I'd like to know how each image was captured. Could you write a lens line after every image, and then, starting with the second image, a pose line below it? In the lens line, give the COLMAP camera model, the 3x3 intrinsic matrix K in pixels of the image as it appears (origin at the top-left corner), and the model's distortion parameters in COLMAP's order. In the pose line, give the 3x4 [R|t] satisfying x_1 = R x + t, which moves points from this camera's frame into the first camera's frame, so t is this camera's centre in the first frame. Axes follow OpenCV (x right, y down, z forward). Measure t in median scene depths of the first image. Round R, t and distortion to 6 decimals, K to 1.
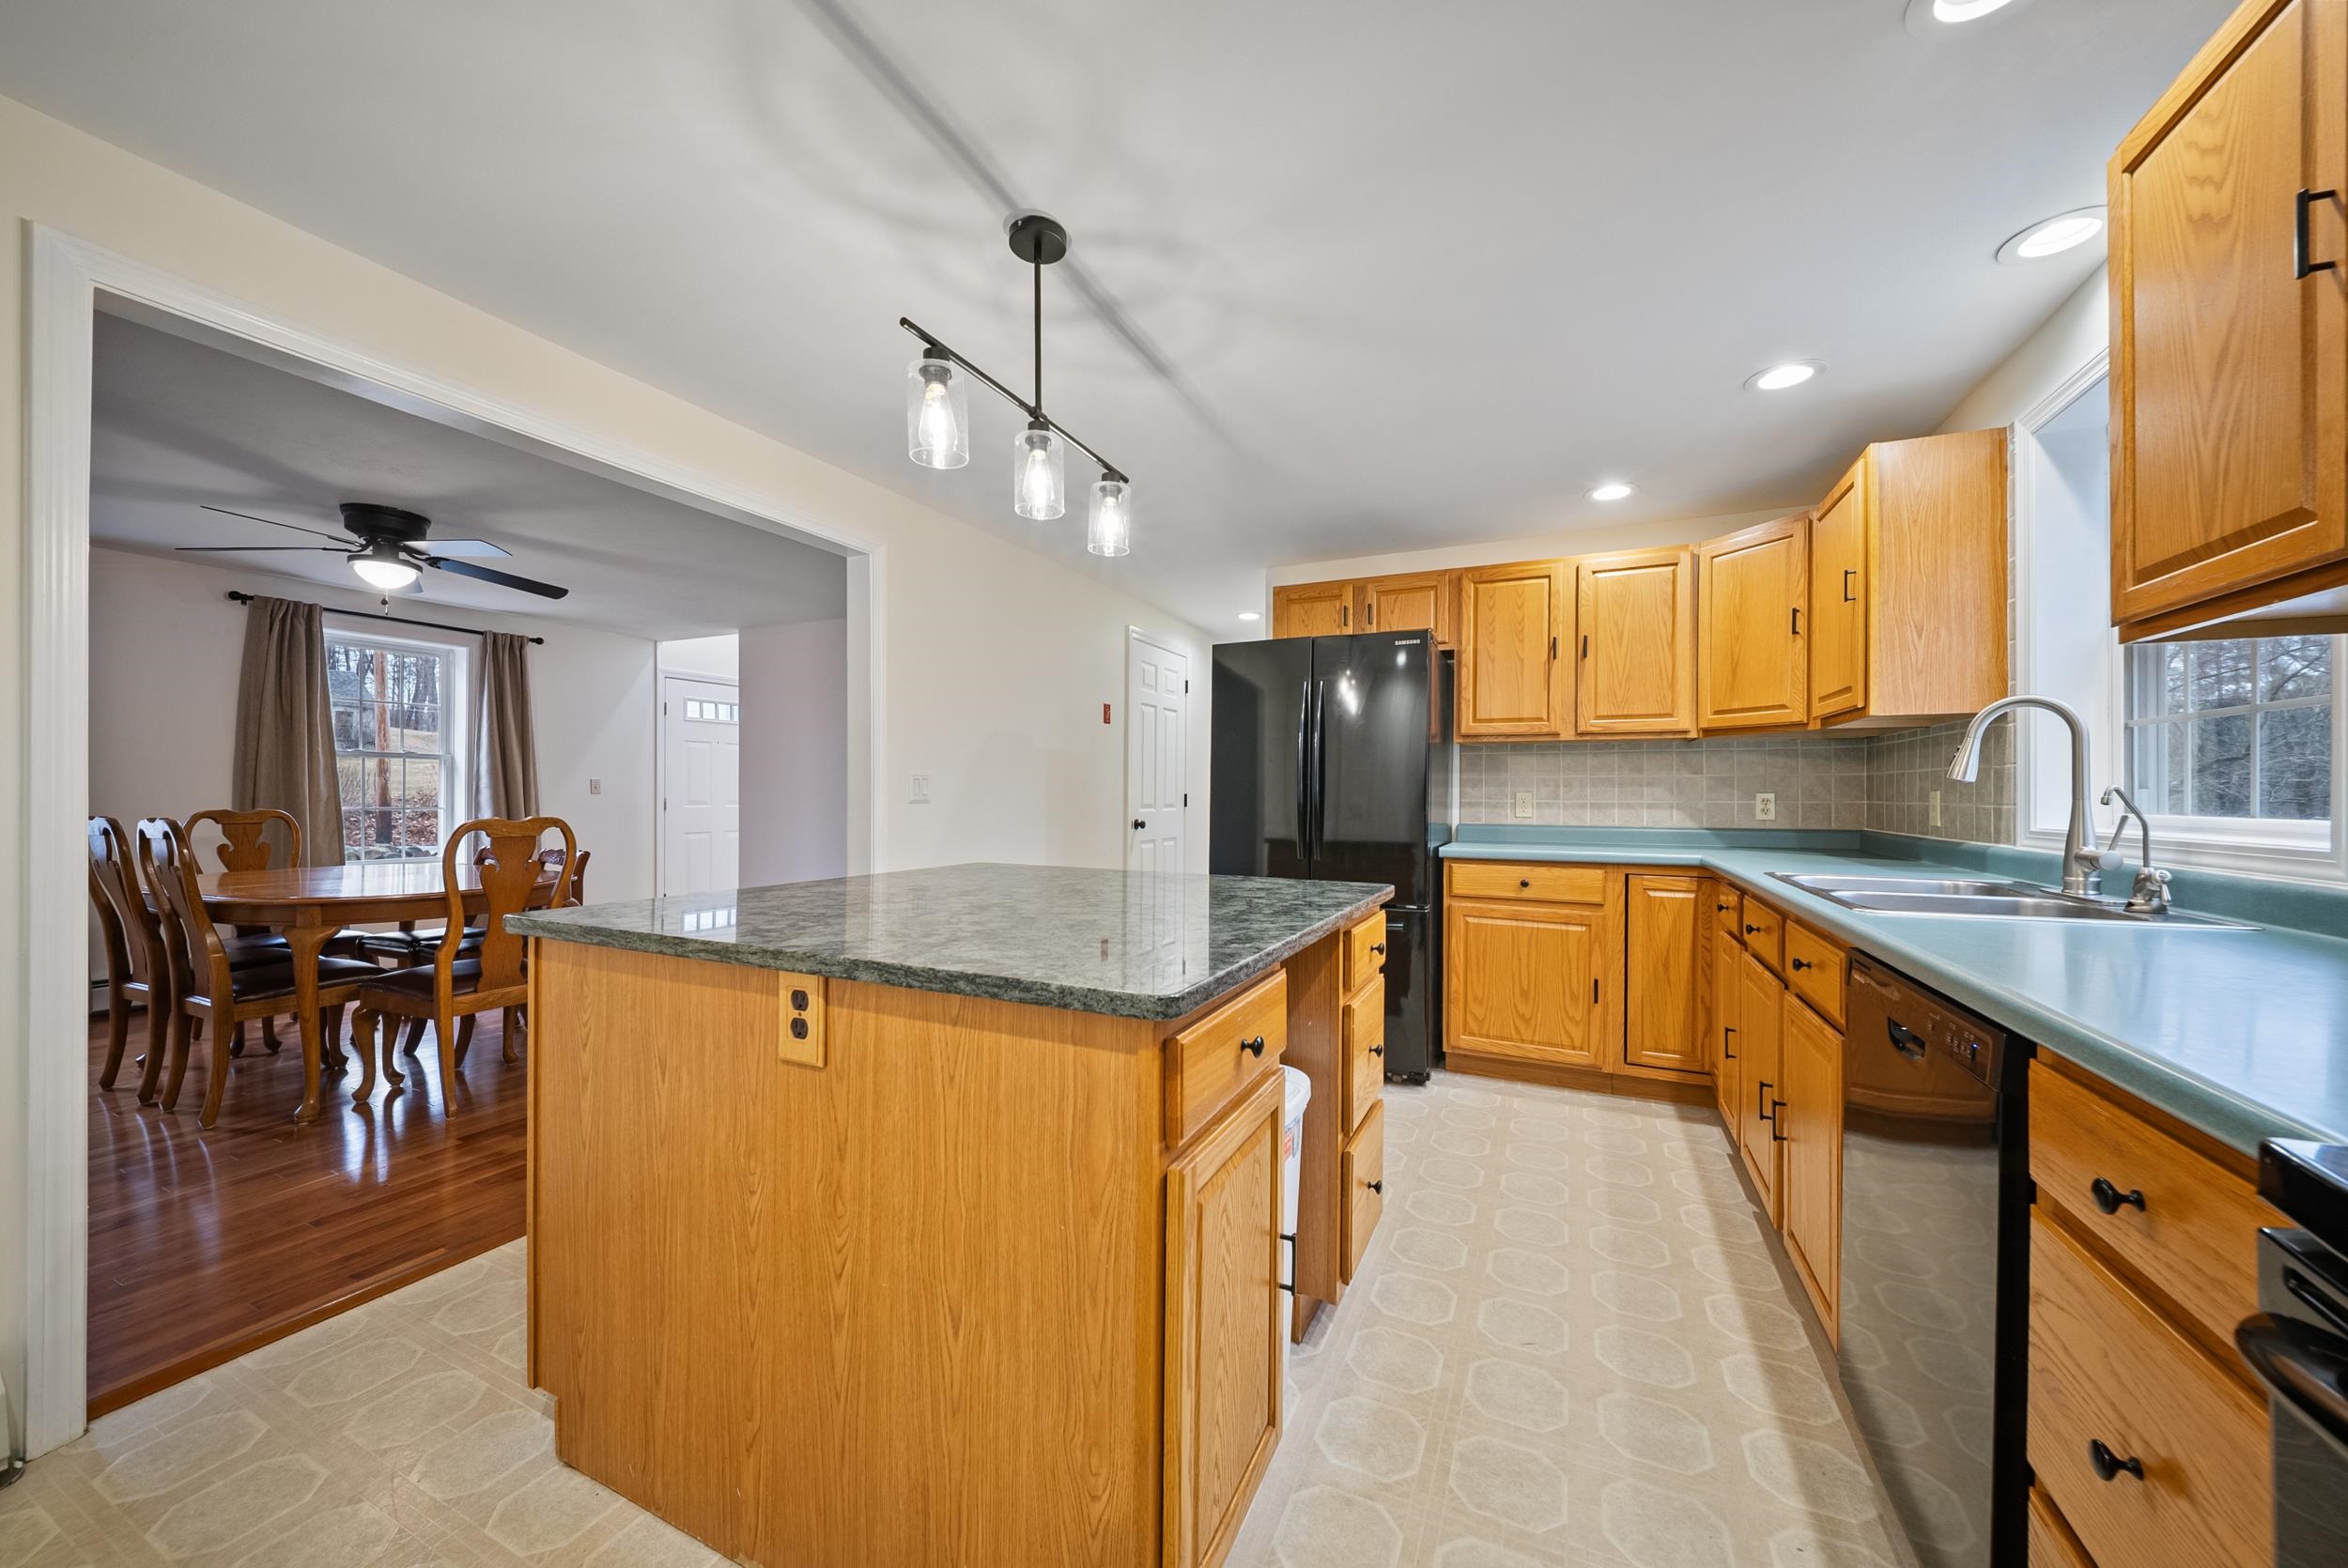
lens RADIAL K [[823.1, 0, 1185.1], [0, 823.1, 791.2], [0, 0, 1]] dist [-0.005923, -0.000931]
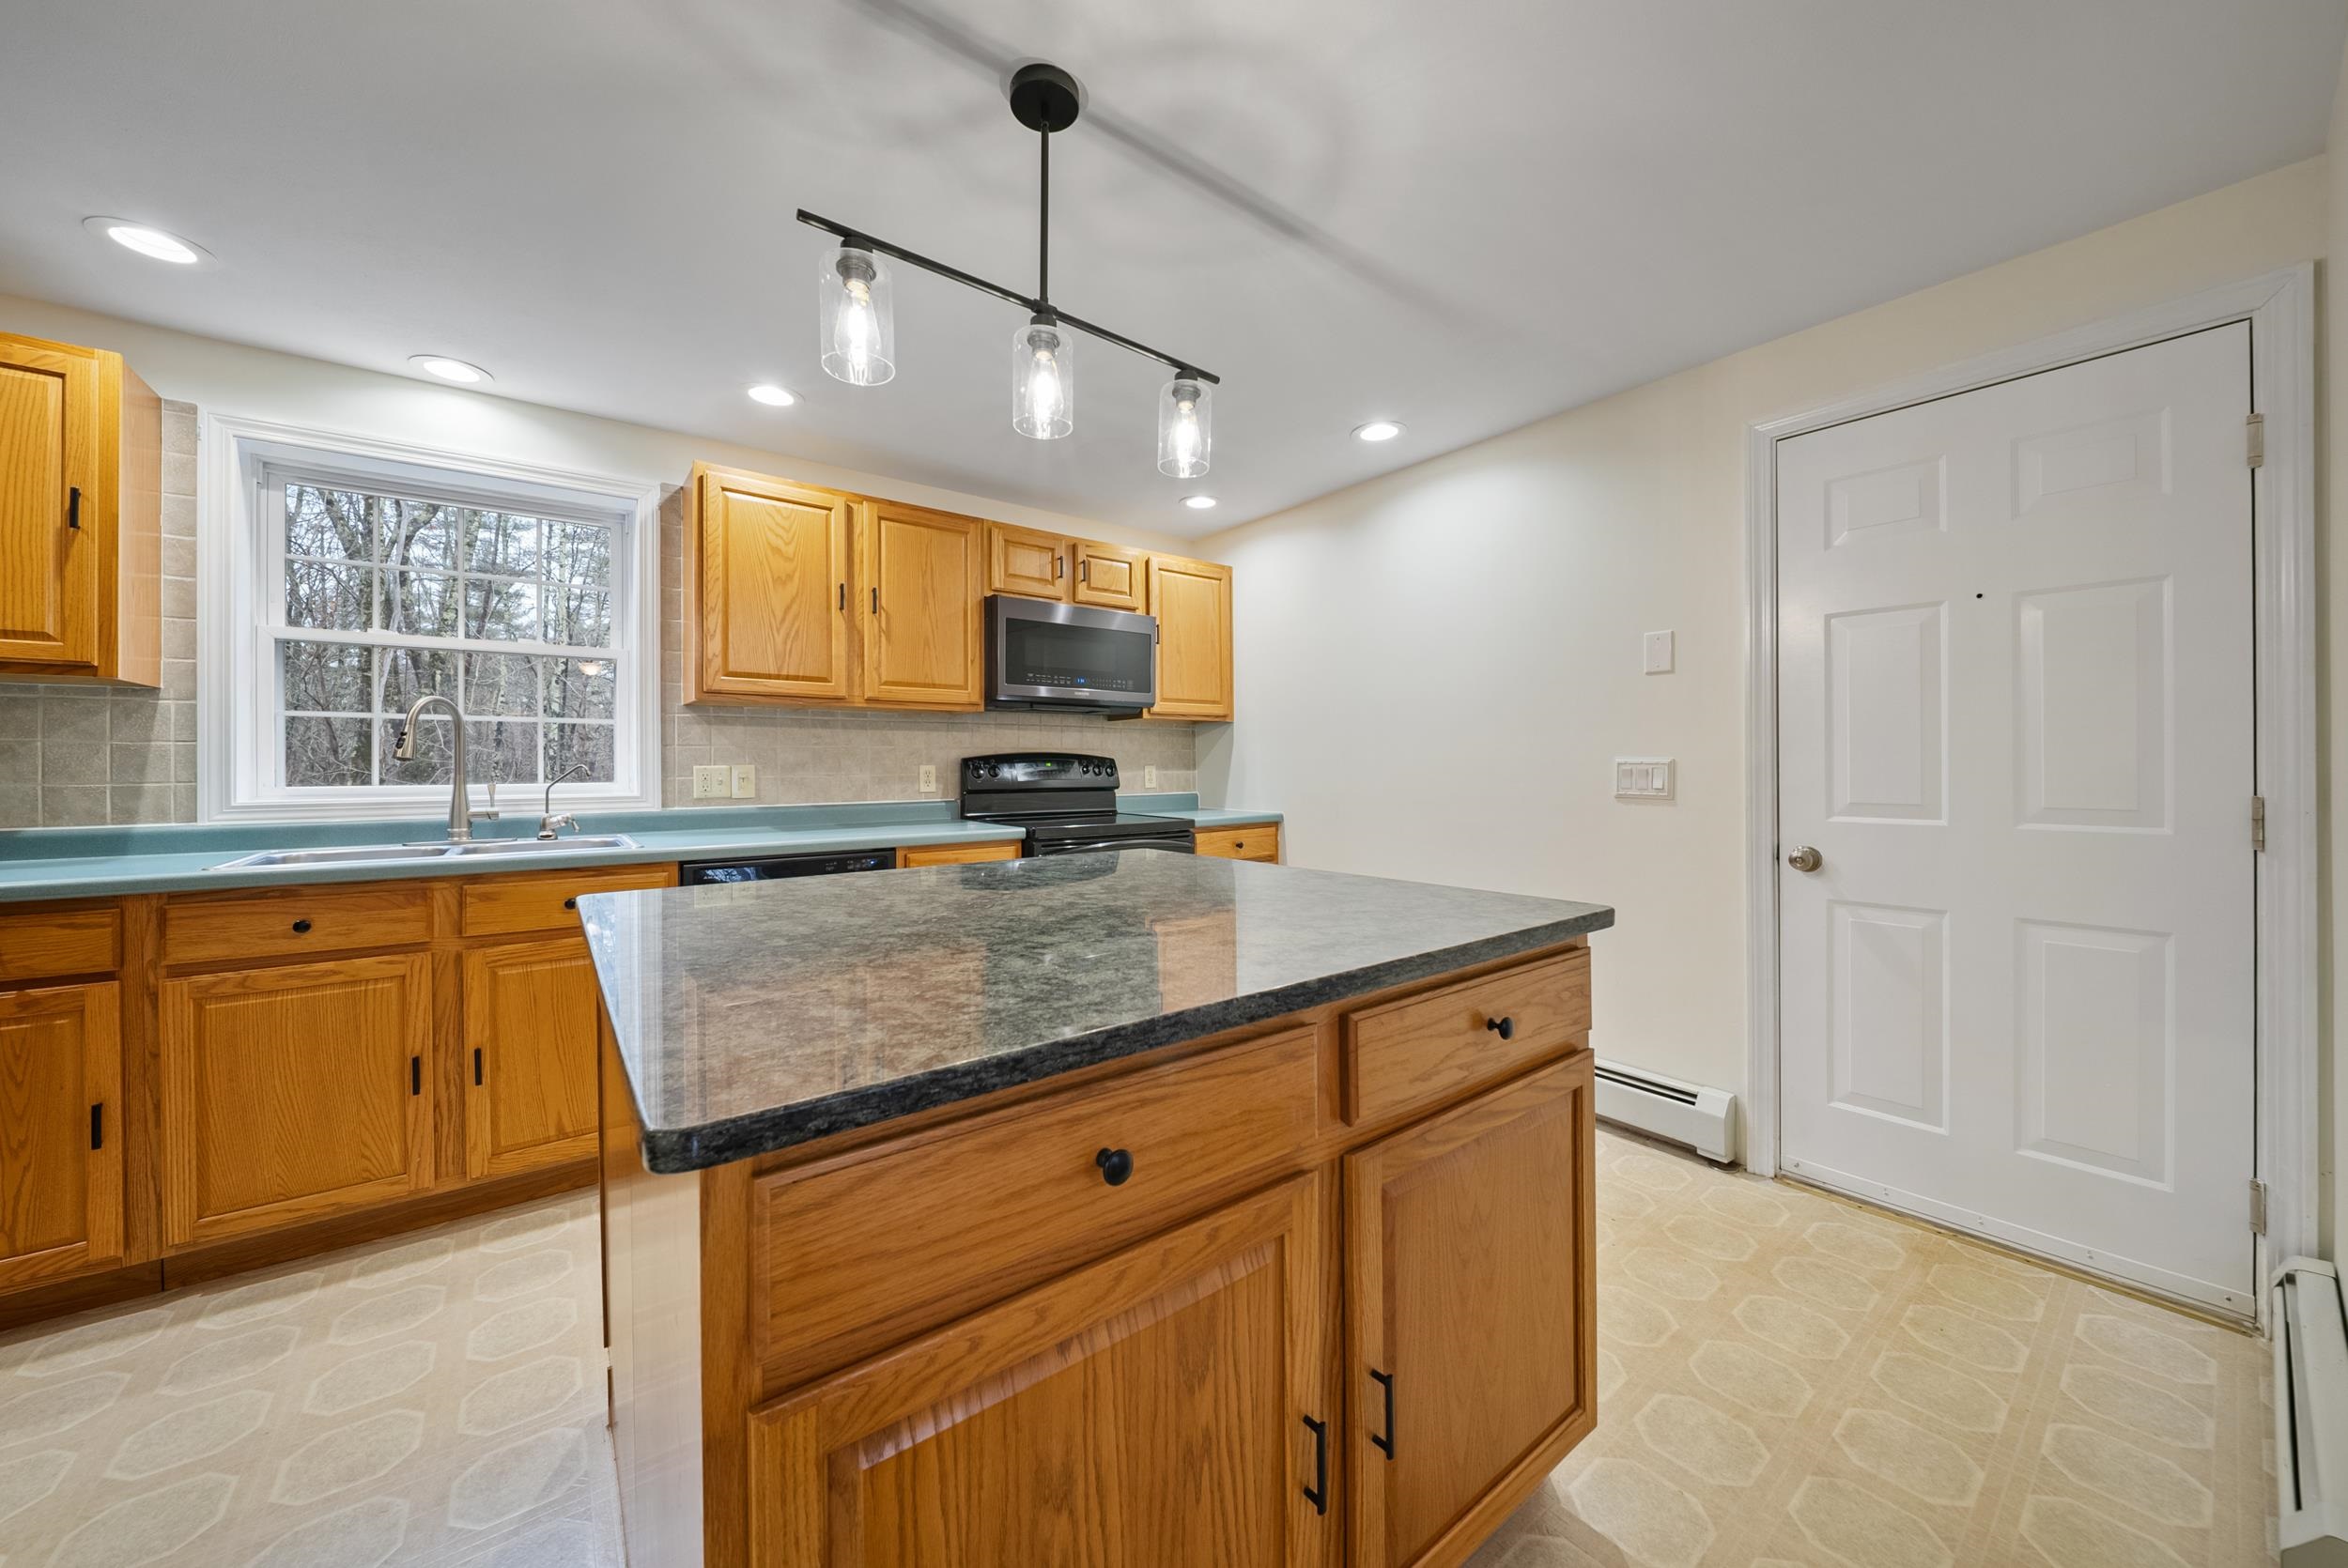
lens RADIAL K [[823.1, 0, 1183.3], [0, 823.1, 777.3], [0, 0, 1]] dist [-0.005923, -0.000931]
pose [[-0.885853, -0.005860, 0.463929, -0.549528], [-0.000554, 0.999933, 0.011571, -0.002520], [-0.463965, 0.009993, -0.885797, 1.340384]]
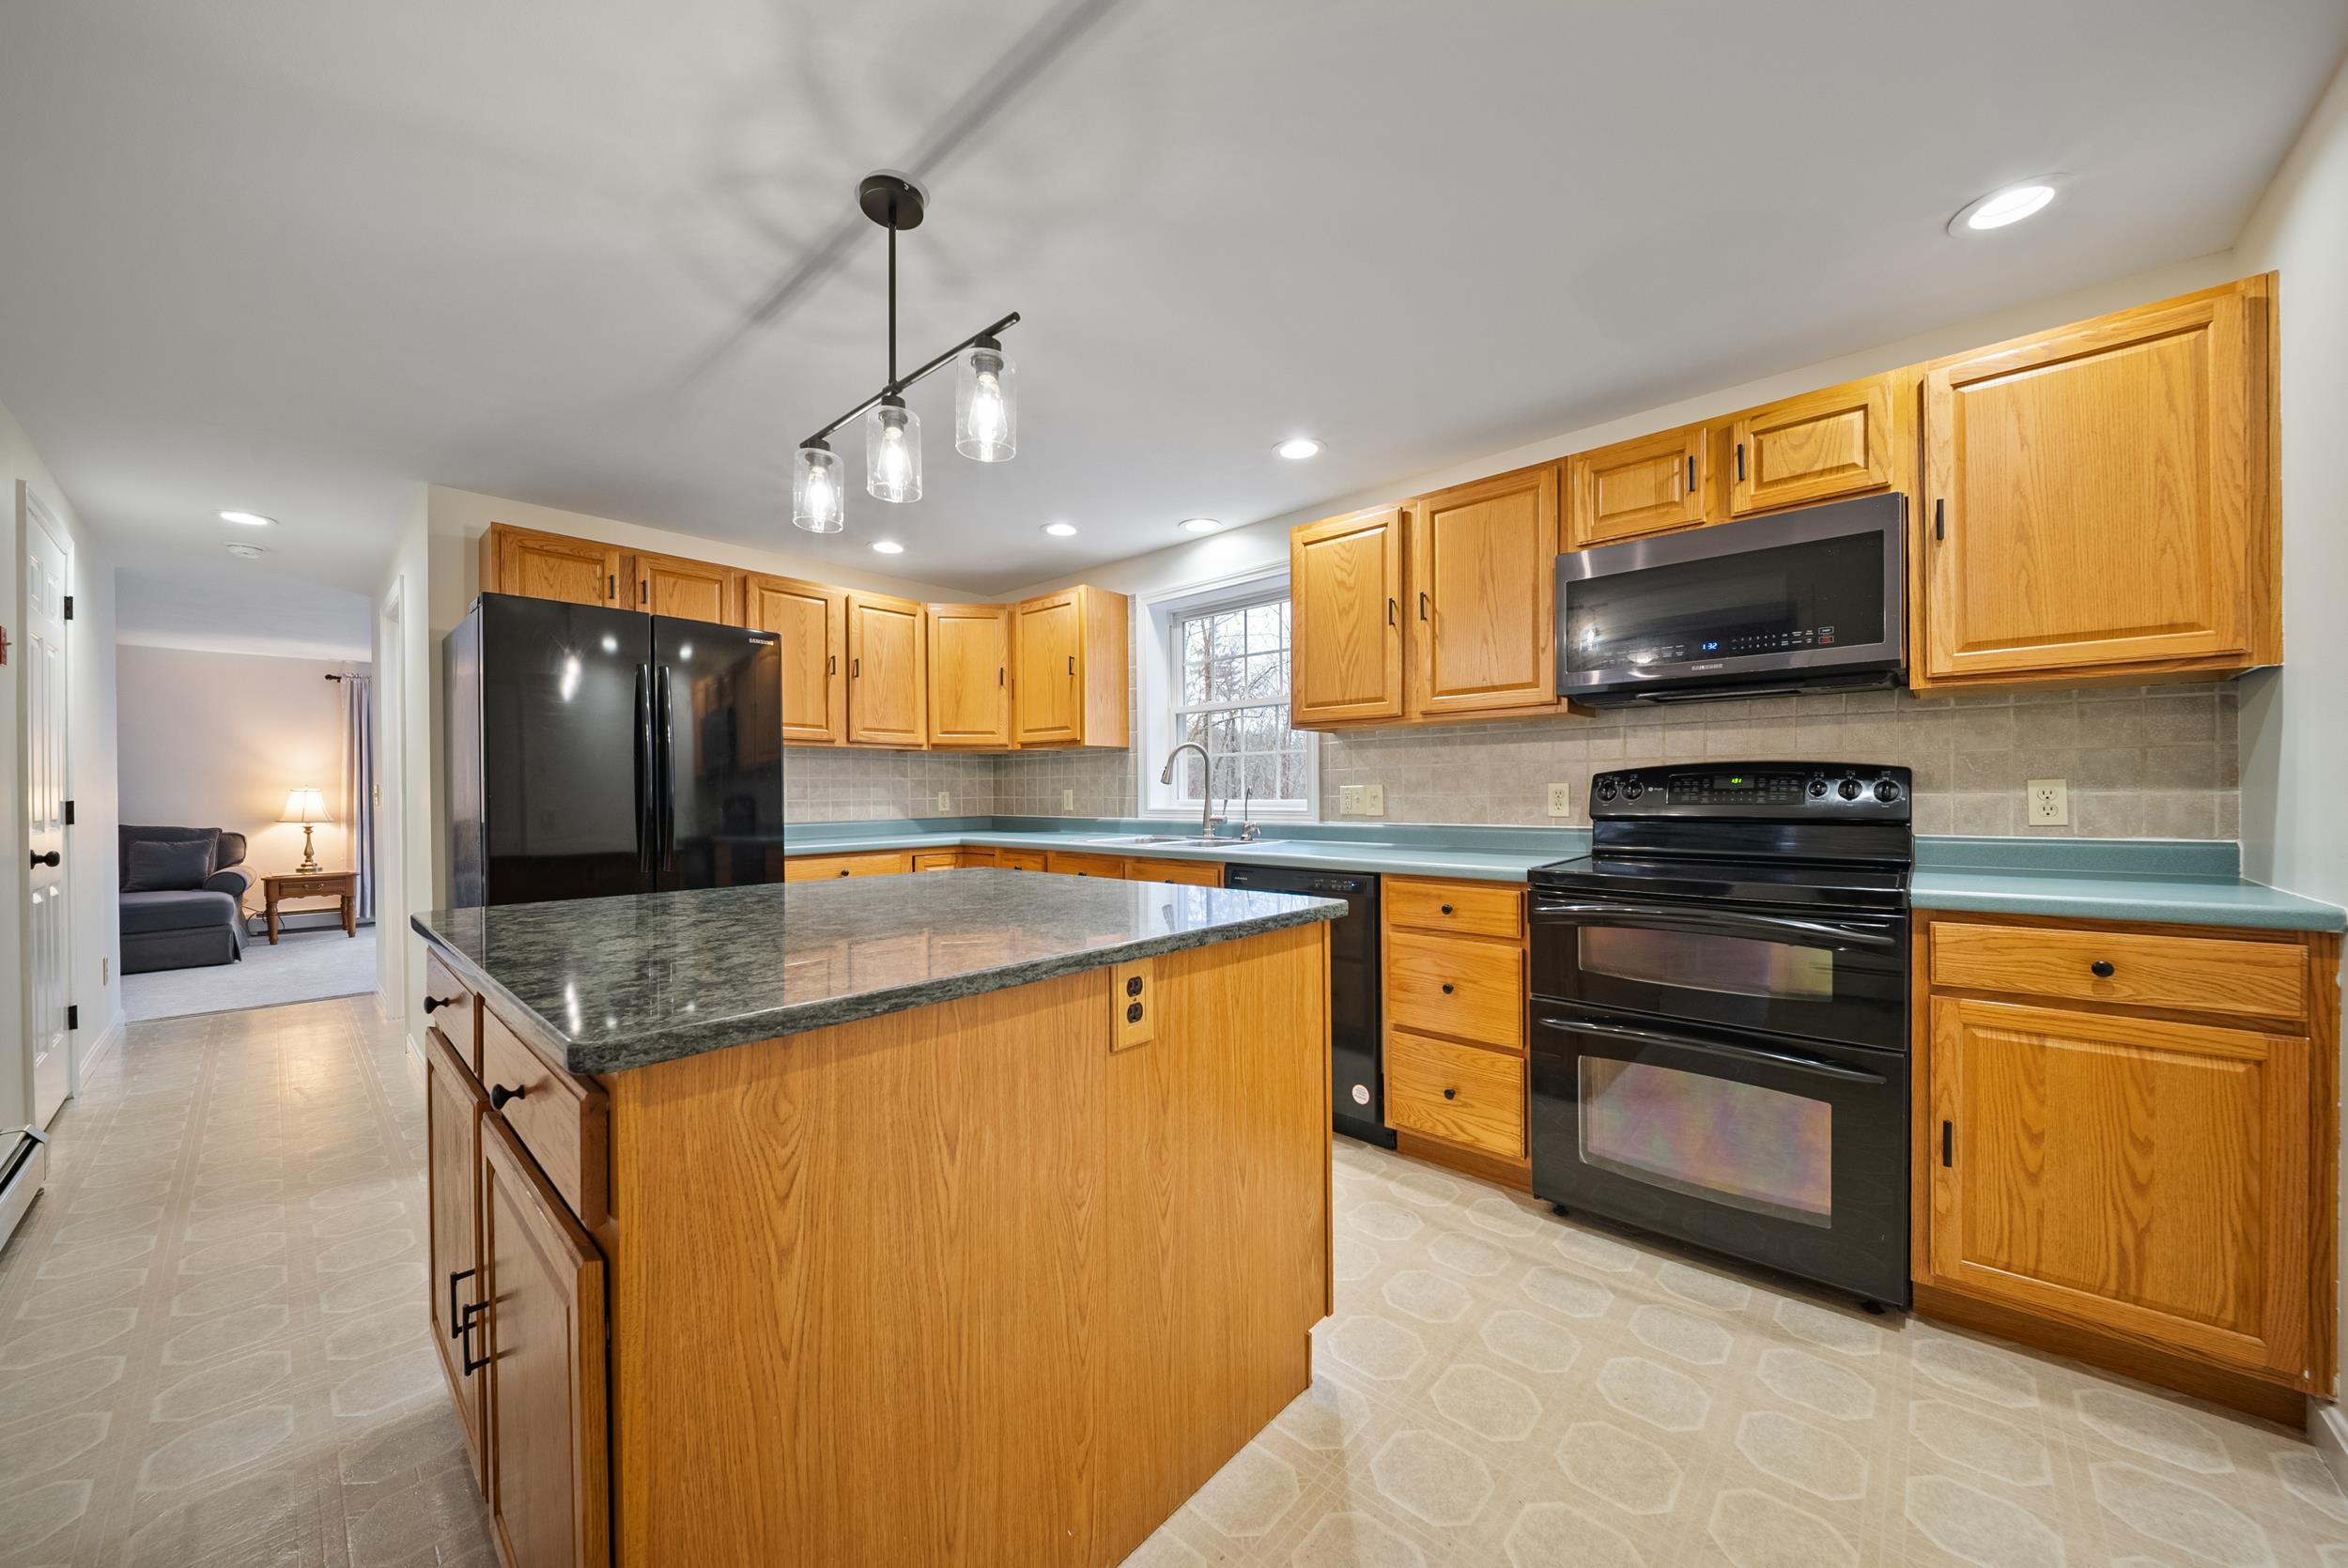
lens RADIAL K [[823.1, 0, 1172.5], [0, 823.1, 794.5], [0, 0, 1]] dist [-0.005923, -0.000931]
pose [[0.311814, -0.008863, 0.950102, -0.782477], [0.005278, 0.999957, 0.007596, -0.002518], [-0.950128, 0.002646, 0.311848, 0.327338]]
